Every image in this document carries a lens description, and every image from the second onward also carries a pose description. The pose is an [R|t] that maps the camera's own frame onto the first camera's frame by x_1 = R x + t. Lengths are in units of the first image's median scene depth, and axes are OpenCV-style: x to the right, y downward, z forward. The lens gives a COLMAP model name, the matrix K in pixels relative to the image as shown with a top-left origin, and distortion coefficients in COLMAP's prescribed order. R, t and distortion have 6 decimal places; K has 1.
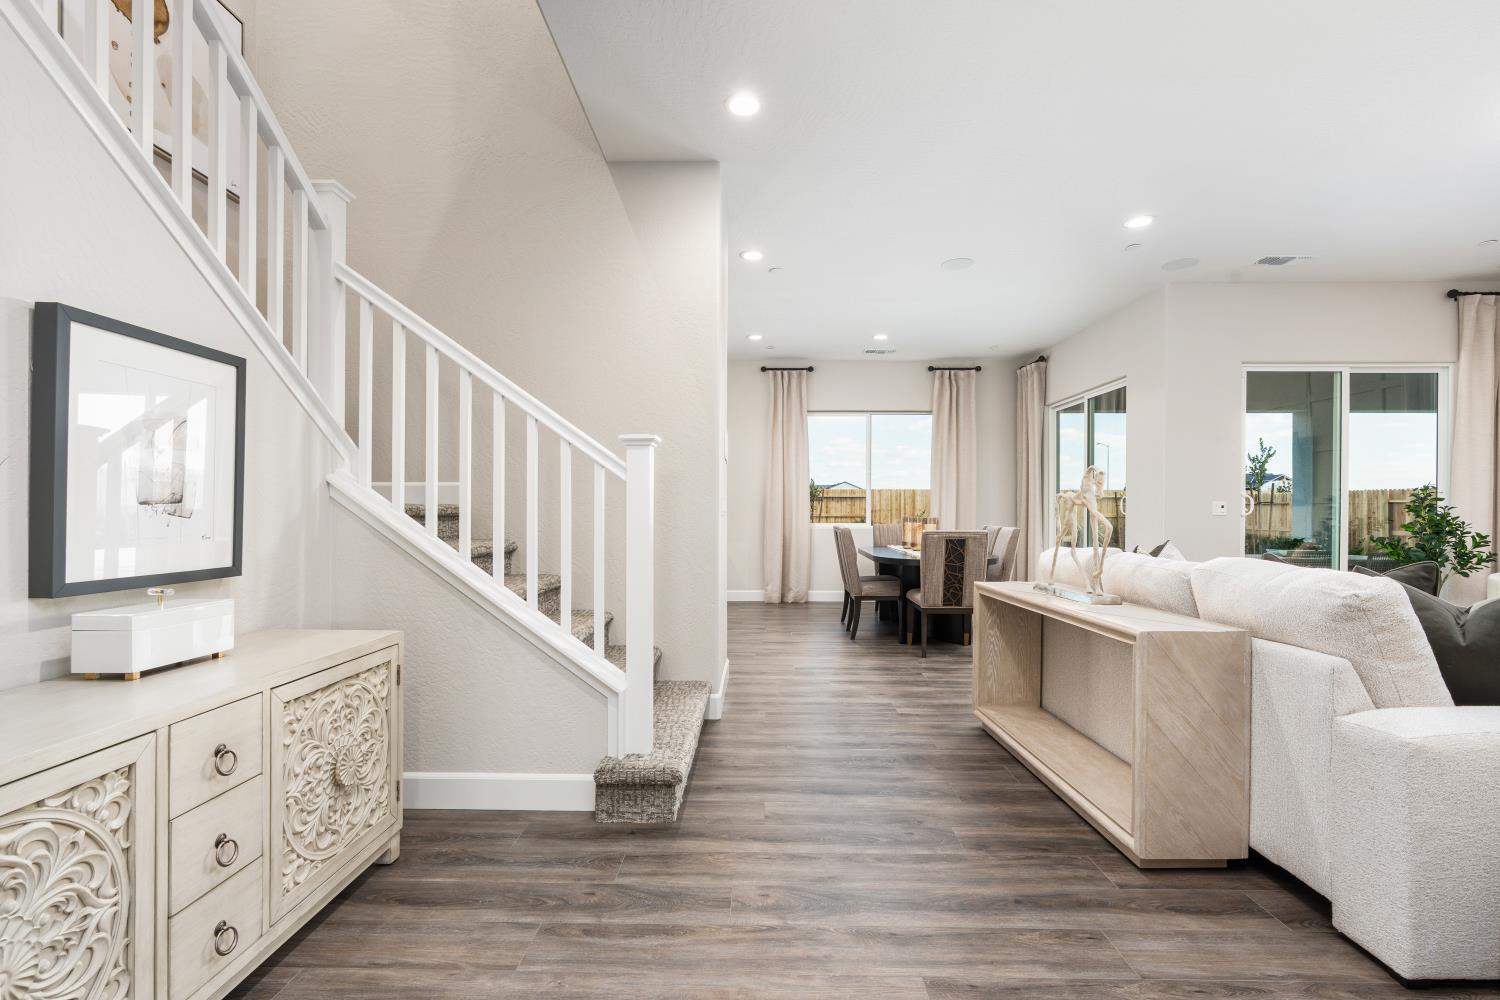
lens RADIAL K [[693.5, 0, 751.9], [0, 693.5, 508.9], [0, 0, 1]] dist [-0.004010, 0.000025]
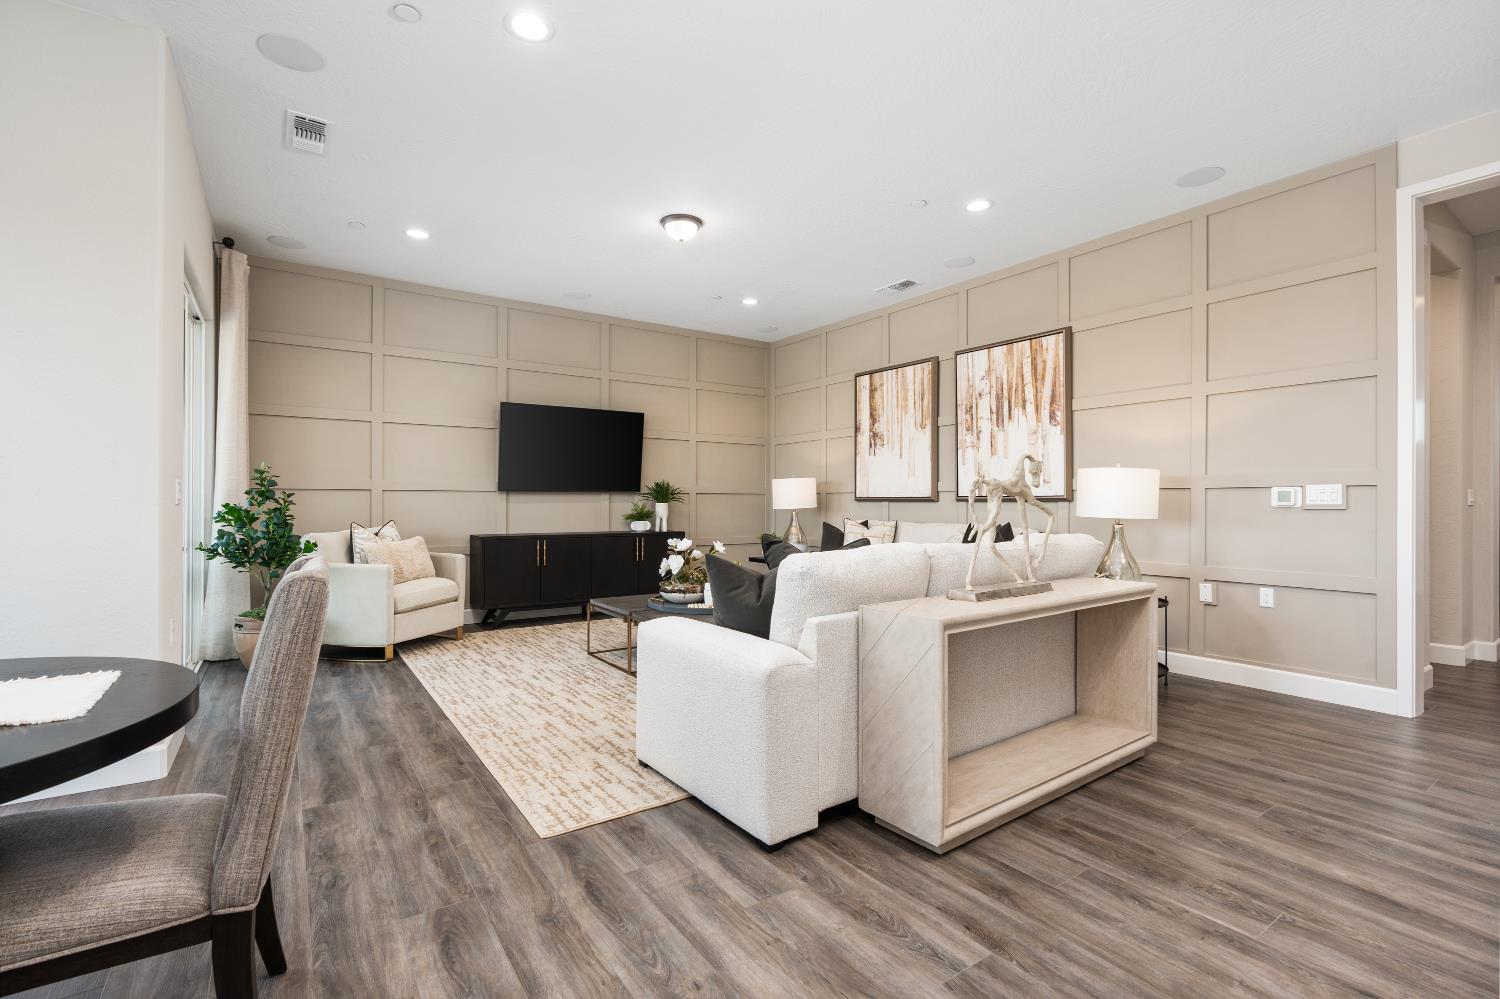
lens RADIAL K [[675.1, 0, 750.0], [0, 675.1, 499.5], [0, 0, 1]] dist [-0.000452, -0.000024]
pose [[-0.580845, -0.002388, 0.814011, -0.065518], [-0.005702, 0.999983, -0.001136, 0.005327], [-0.813994, -0.005301, -0.580849, 1.839353]]
